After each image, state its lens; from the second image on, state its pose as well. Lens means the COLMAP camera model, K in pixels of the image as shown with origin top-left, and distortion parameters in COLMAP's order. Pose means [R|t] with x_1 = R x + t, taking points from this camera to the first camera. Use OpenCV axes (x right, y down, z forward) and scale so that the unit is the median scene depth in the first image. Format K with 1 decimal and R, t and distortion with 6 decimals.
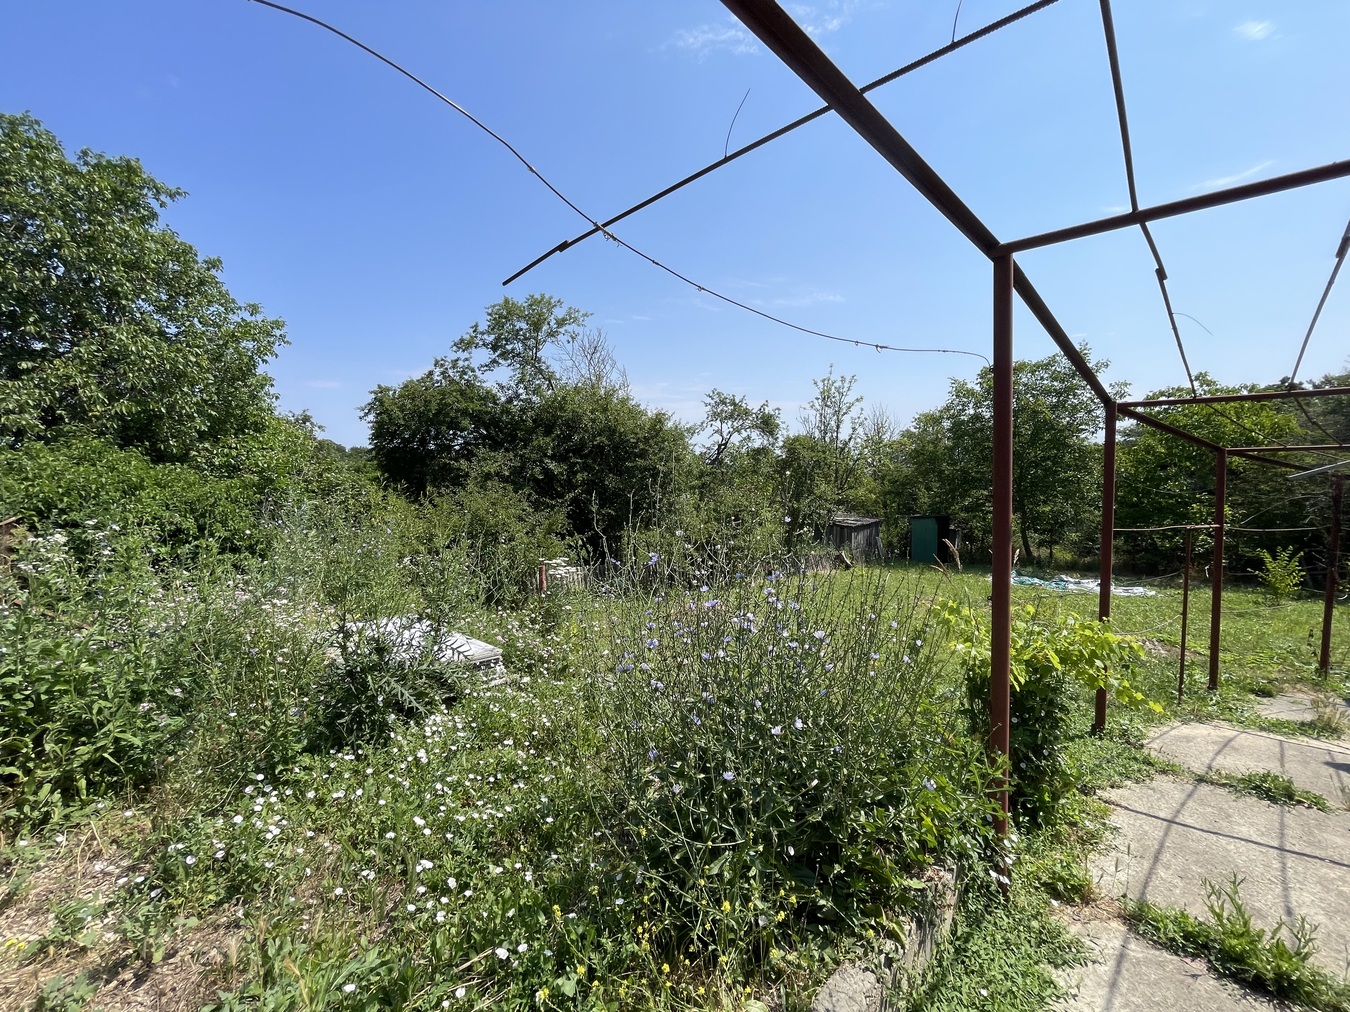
lens RADIAL K [[552.5, 0, 672.4], [0, 552.5, 504.6], [0, 0, 1]] dist [0.002517, -0.000415]
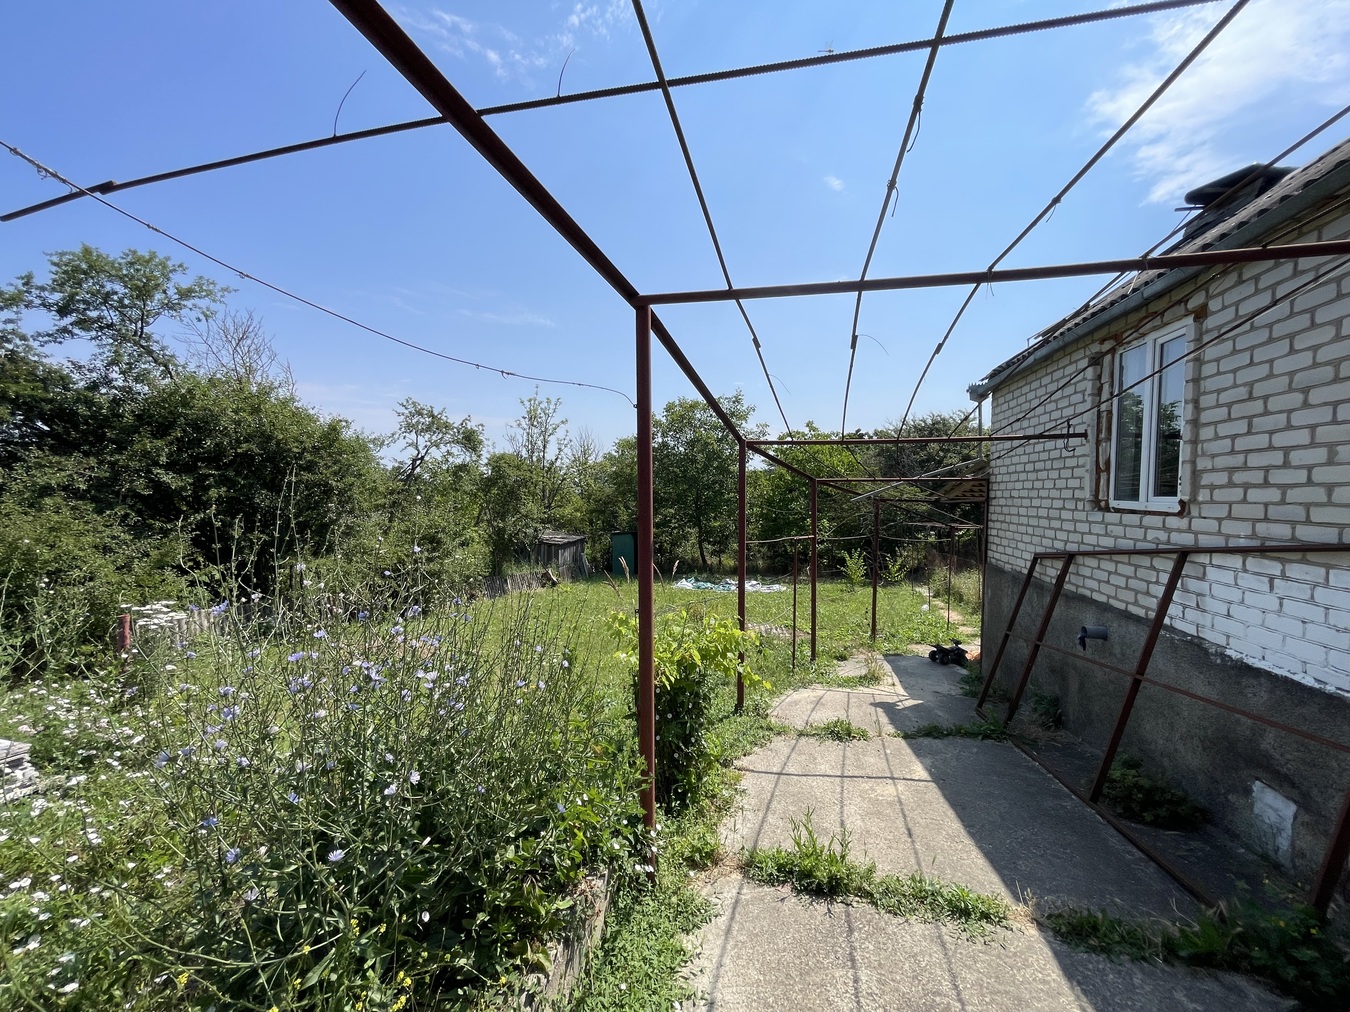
lens RADIAL K [[552.5, 0, 671.8], [0, 552.5, 504.5], [0, 0, 1]] dist [0.002517, -0.000415]
pose [[0.874450, 0.002704, 0.485108, 0.020145], [0.013157, 0.999484, -0.029287, -0.002067], [-0.484937, 0.031993, 0.873964, -0.000528]]
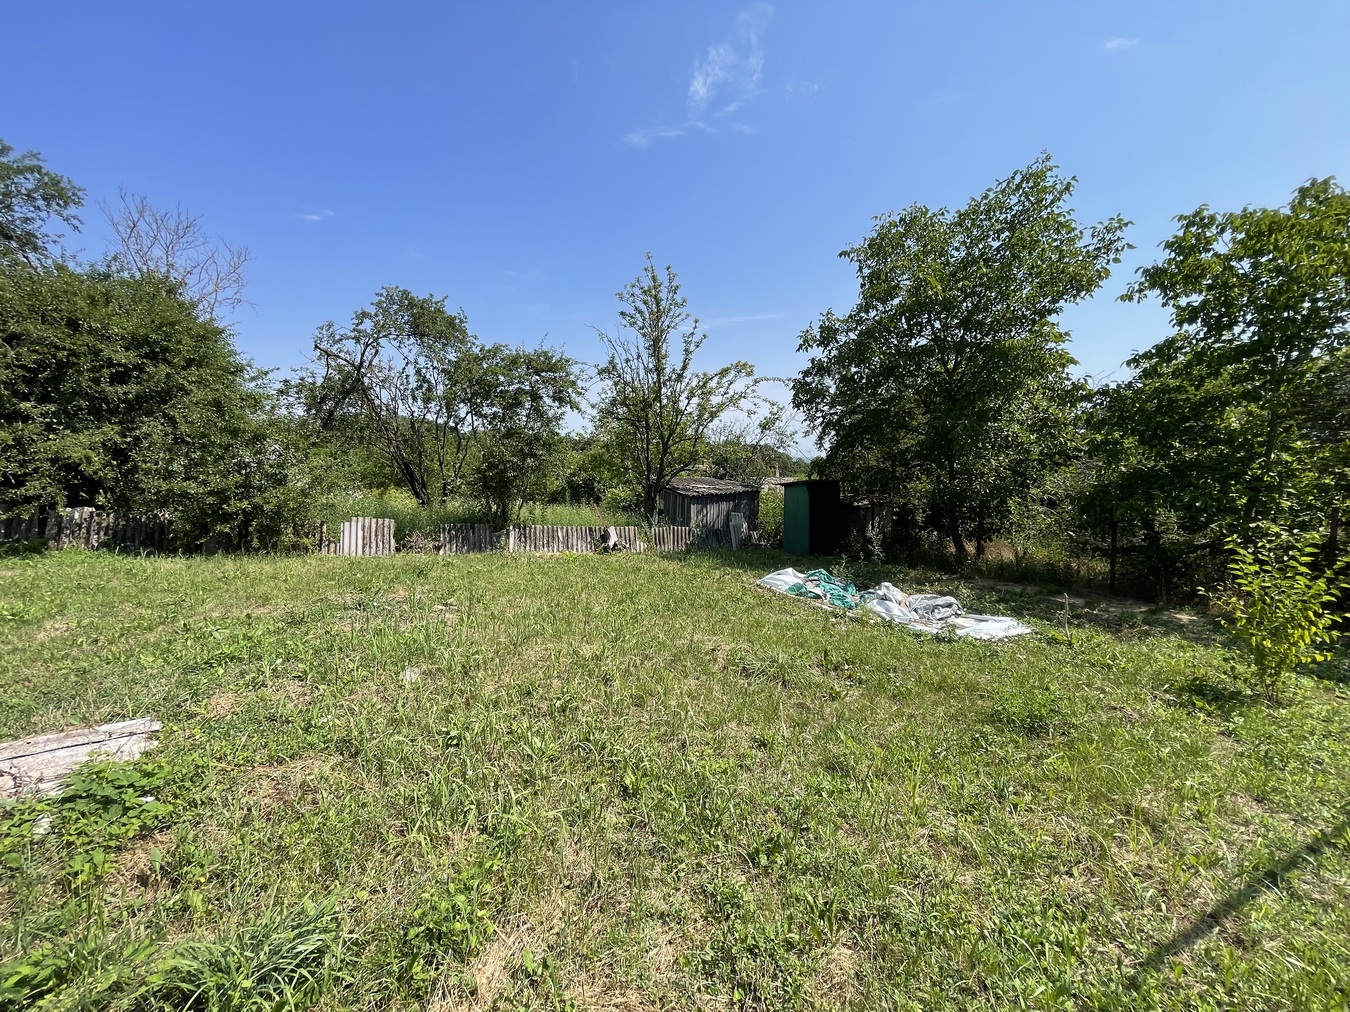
lens RADIAL K [[552.5, 0, 675.8], [0, 552.5, 500.6], [0, 0, 1]] dist [0.002517, -0.000415]
pose [[0.953539, 0.028866, -0.299882, 0.950717], [-0.027193, 0.999583, 0.009752, 0.071907], [0.300039, -0.001144, 0.953926, 0.637513]]
